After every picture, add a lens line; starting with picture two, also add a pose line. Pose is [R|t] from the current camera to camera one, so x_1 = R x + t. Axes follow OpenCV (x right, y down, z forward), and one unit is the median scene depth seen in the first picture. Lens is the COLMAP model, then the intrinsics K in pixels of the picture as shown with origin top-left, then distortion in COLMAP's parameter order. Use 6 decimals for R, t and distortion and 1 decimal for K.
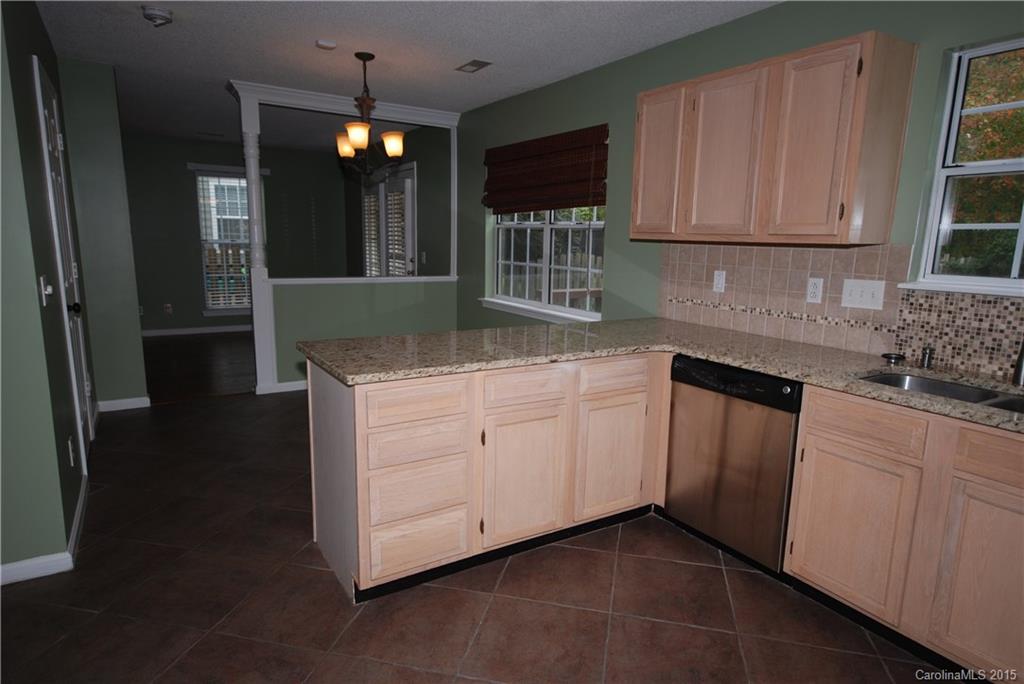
lens RADIAL K [[596.9, 0, 512.0], [0, 596.9, 342.0], [0, 0, 1]] dist [0.015549, 0.000992]
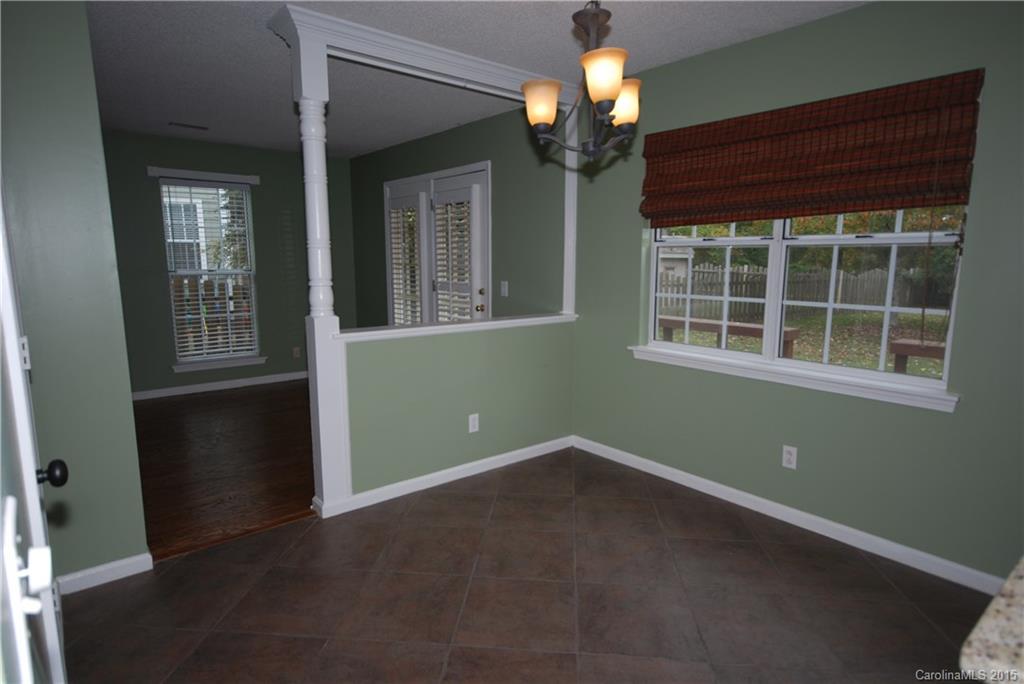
lens RADIAL K [[575.1, 0, 512.0], [0, 575.1, 342.0], [0, 0, 1]] dist [0.001327, 0.000053]
pose [[0.990290, -0.039153, 0.133387, -0.296918], [0.042227, 0.998902, -0.020300, -0.074924], [-0.132446, 0.025735, 0.990856, 0.365985]]
